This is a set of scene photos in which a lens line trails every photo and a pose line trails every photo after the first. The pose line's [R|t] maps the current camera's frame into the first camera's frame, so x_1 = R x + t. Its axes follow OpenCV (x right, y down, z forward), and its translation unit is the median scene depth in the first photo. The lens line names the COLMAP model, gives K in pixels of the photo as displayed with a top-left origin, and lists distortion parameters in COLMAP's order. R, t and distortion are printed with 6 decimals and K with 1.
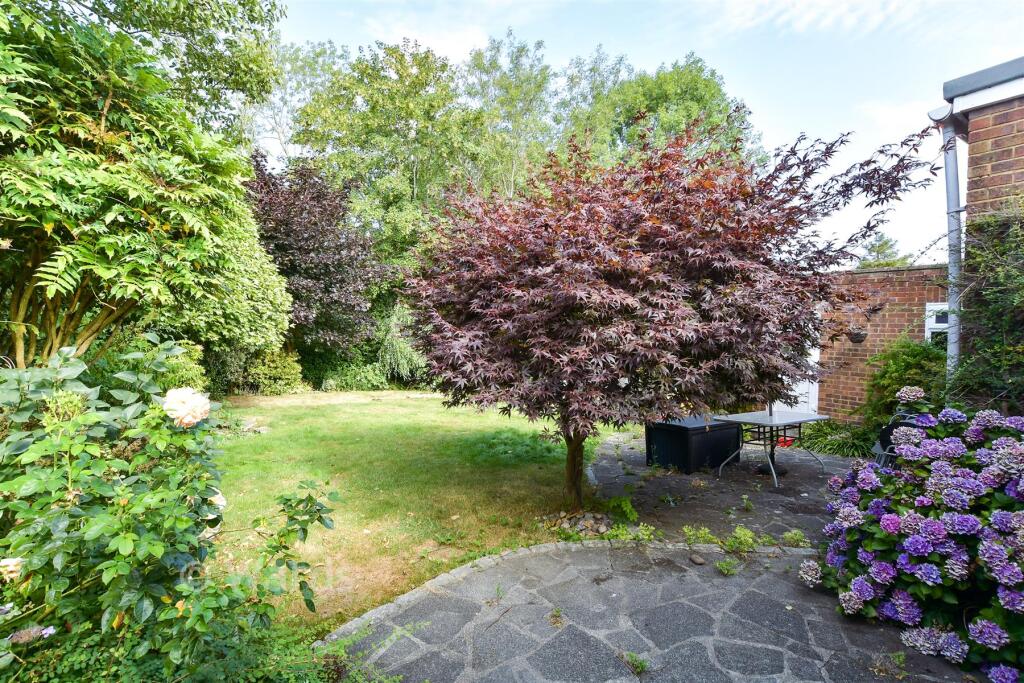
lens RADIAL K [[481.3, 0, 515.2], [0, 481.3, 340.7], [0, 0, 1]] dist [-0.001054, -0.000361]
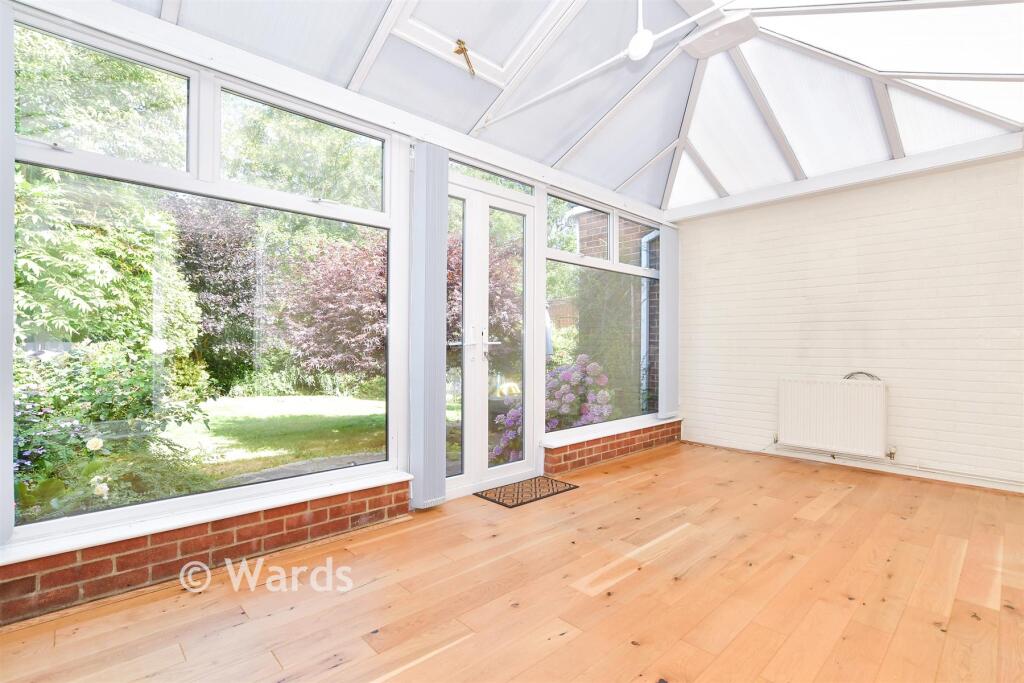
lens RADIAL K [[481.3, 0, 507.8], [0, 481.3, 344.2], [0, 0, 1]] dist [-0.001054, -0.000361]
pose [[0.990847, -0.000033, 0.134989, 0.112085], [0.003811, 0.999608, -0.027729, 0.026921], [-0.134935, 0.027989, 0.990459, -0.245993]]
